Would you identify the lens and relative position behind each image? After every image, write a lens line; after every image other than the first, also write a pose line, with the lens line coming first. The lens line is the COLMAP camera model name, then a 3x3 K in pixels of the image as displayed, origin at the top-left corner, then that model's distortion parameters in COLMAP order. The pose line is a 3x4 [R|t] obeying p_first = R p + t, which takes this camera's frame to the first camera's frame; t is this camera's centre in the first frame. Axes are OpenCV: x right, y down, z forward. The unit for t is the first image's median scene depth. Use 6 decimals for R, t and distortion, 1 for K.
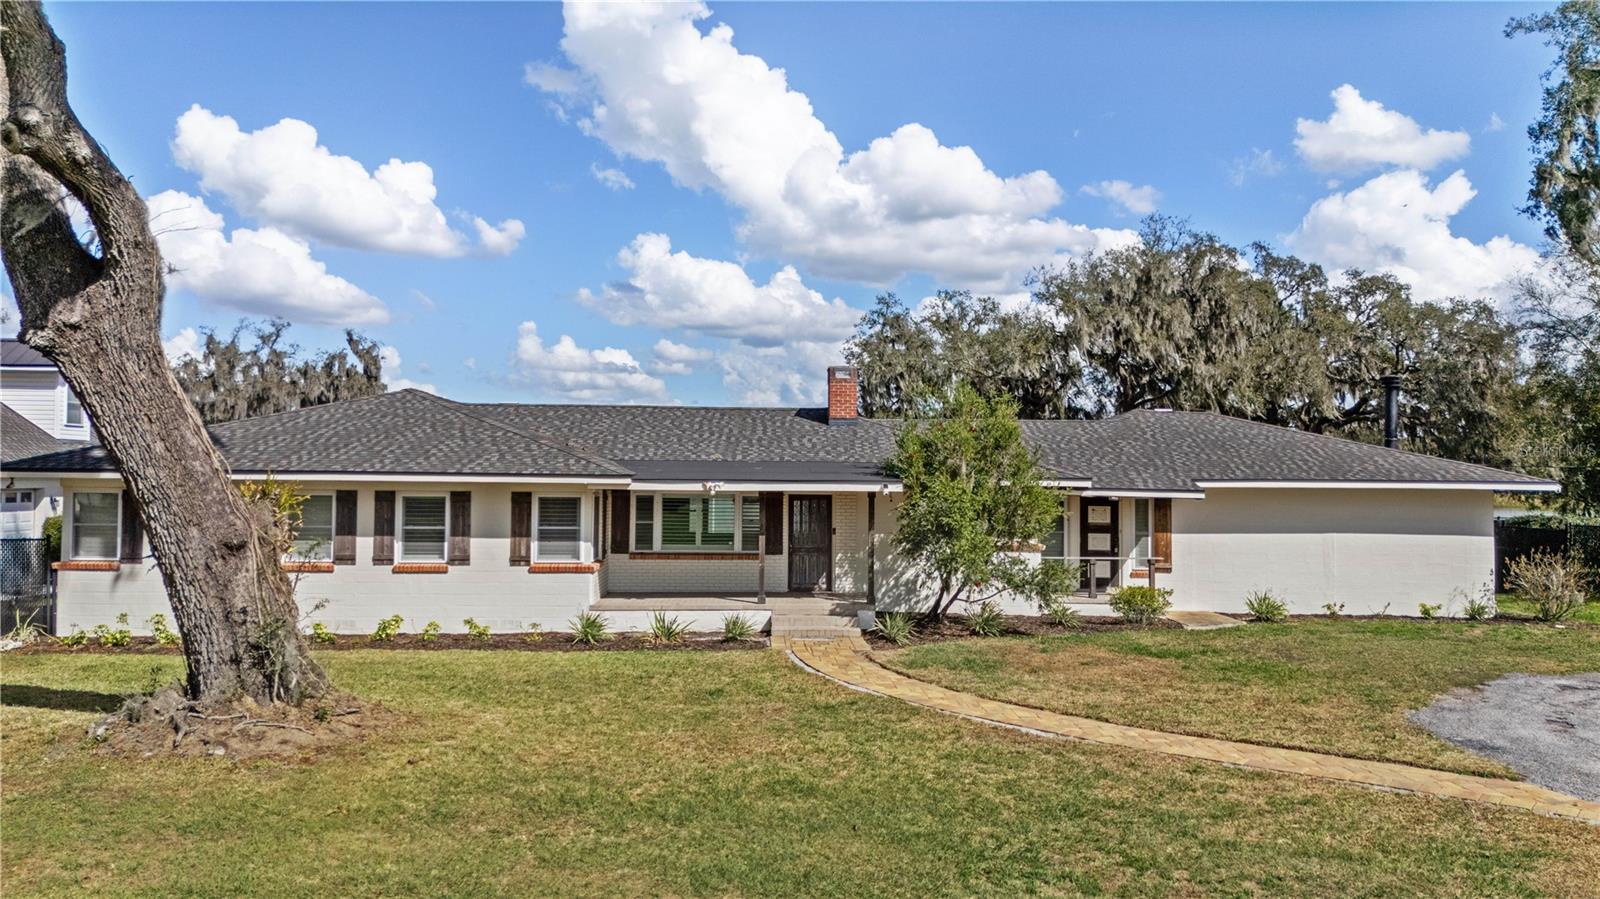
lens RADIAL K [[1133.7, 0, 802.6], [0, 1133.7, 445.6], [0, 0, 1]] dist [0.046703, -0.040752]
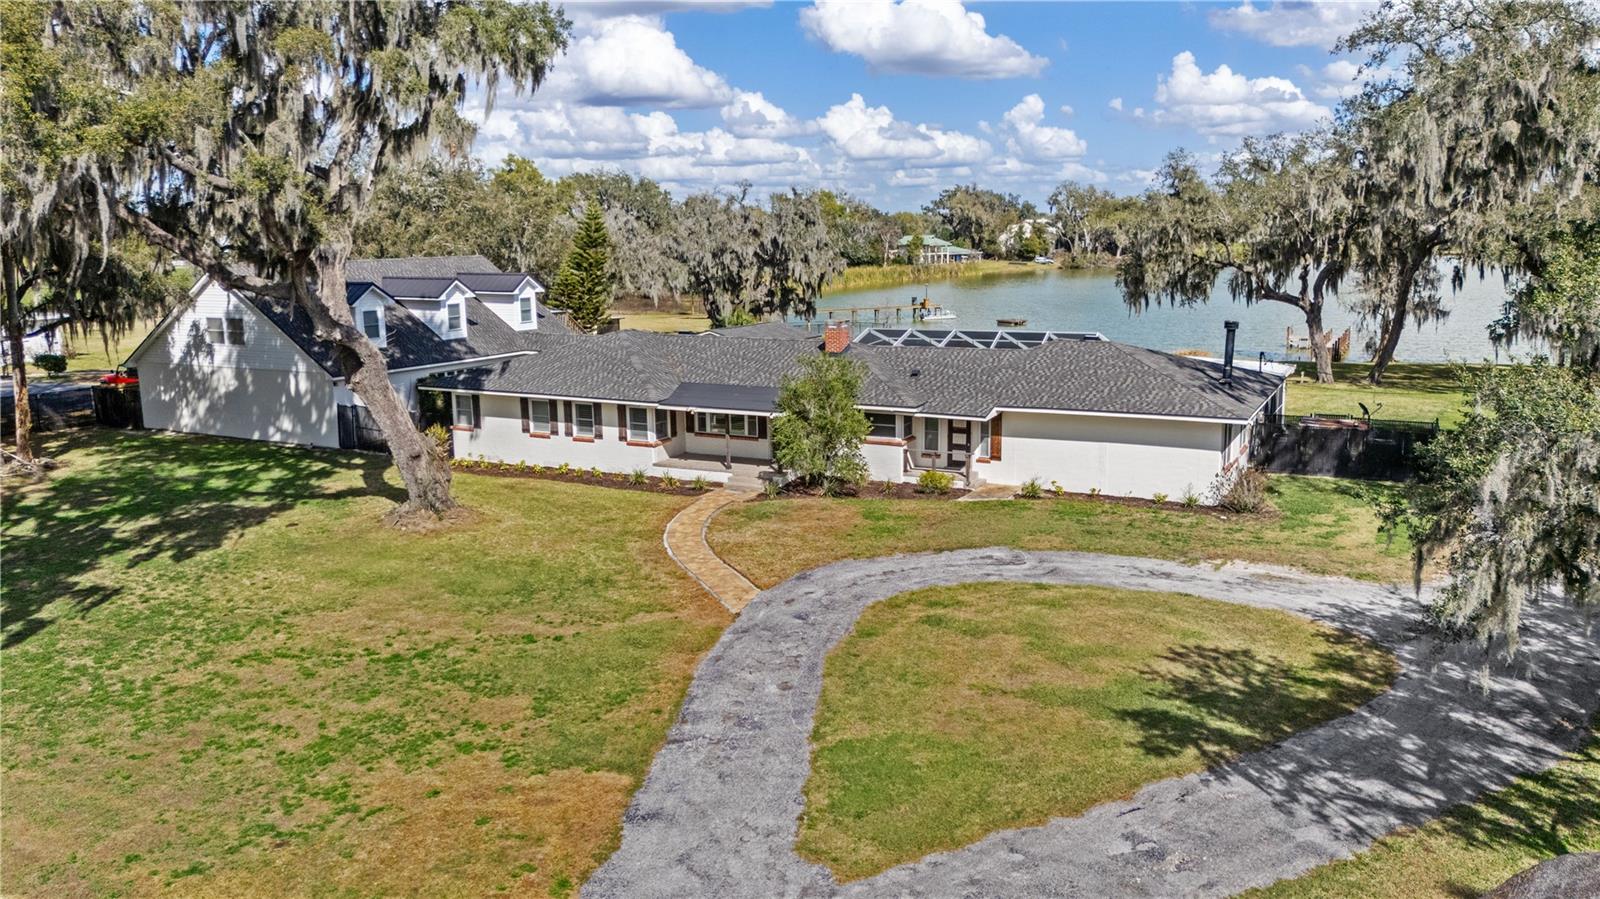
lens RADIAL K [[1133.7, 0, 802.6], [0, 1133.7, 445.6], [0, 0, 1]] dist [0.046703, -0.040752]
pose [[0.878750, 0.067654, -0.472462, 0.834856], [0.033021, 0.978913, 0.201592, -0.239352], [0.476138, -0.192750, 0.857986, -0.484365]]
